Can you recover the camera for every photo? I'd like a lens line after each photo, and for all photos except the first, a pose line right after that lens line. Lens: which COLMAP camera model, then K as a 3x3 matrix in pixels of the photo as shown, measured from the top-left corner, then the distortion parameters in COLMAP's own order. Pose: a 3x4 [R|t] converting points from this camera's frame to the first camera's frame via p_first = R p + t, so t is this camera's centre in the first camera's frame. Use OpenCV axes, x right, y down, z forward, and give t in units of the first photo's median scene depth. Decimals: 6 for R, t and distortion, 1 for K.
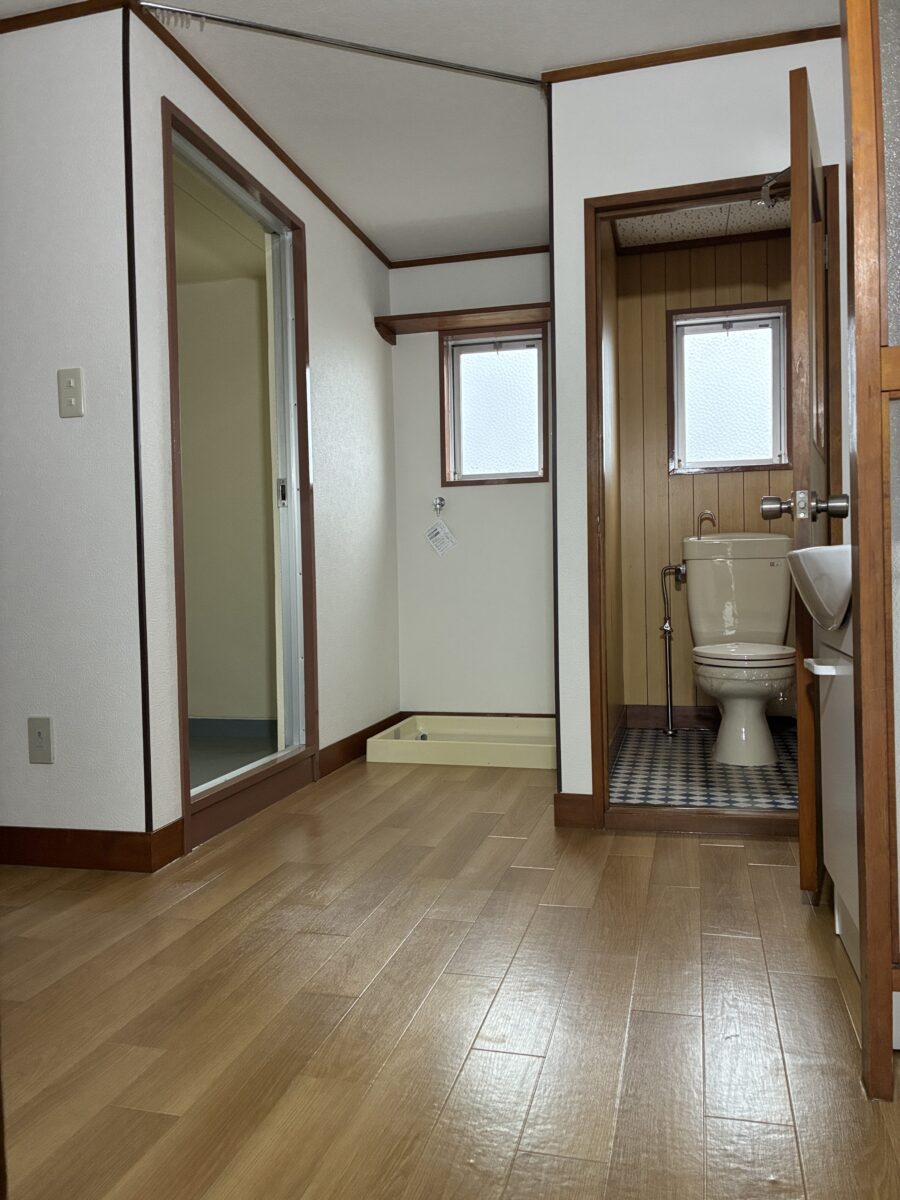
lens RADIAL K [[914.1, 0, 445.7], [0, 914.1, 596.8], [0, 0, 1]] dist [0.013932, -0.006172]
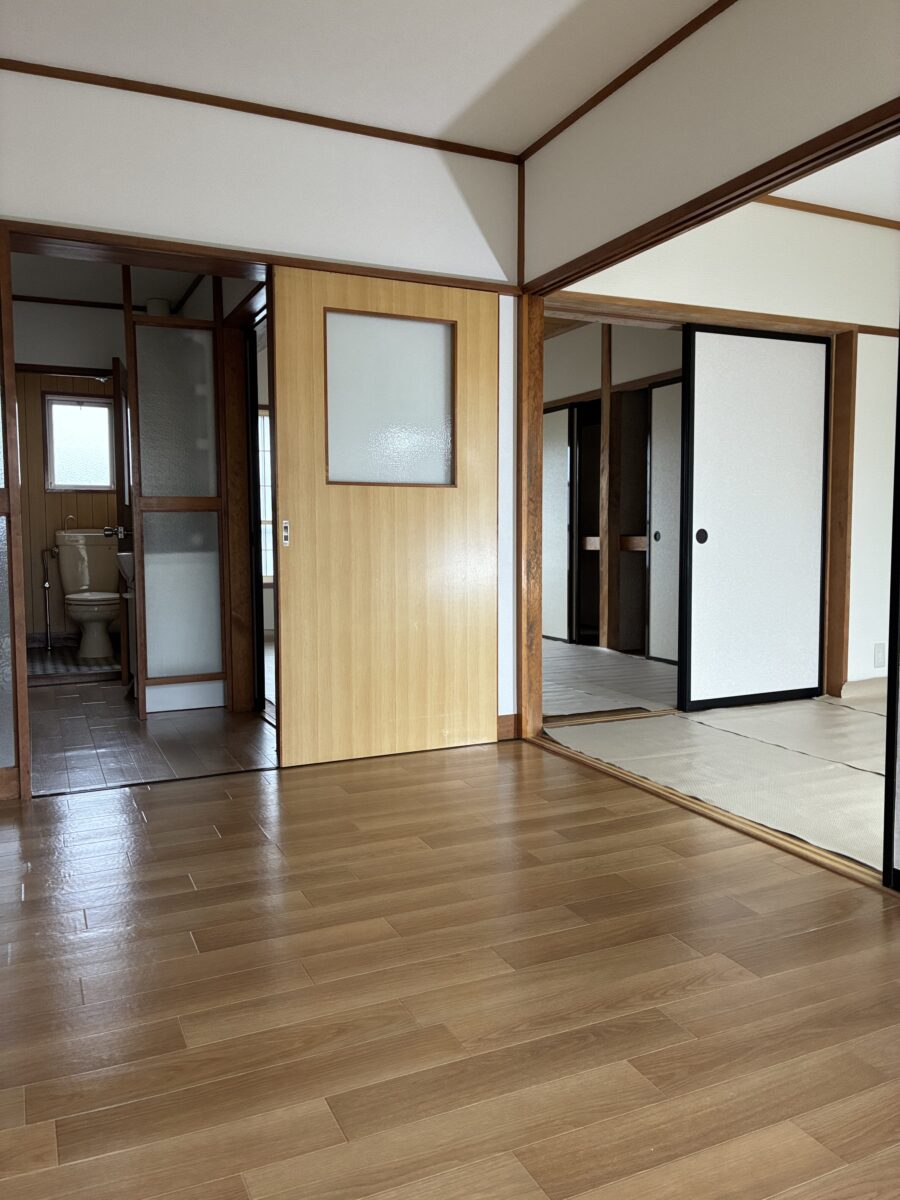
lens RADIAL K [[914.1, 0, 450.2], [0, 914.1, 598.9], [0, 0, 1]] dist [0.013932, -0.006172]
pose [[0.764012, -0.023179, 0.644785, -0.311670], [-0.001957, 0.999267, 0.038241, -0.007156], [-0.645199, -0.030479, 0.763406, -0.857355]]
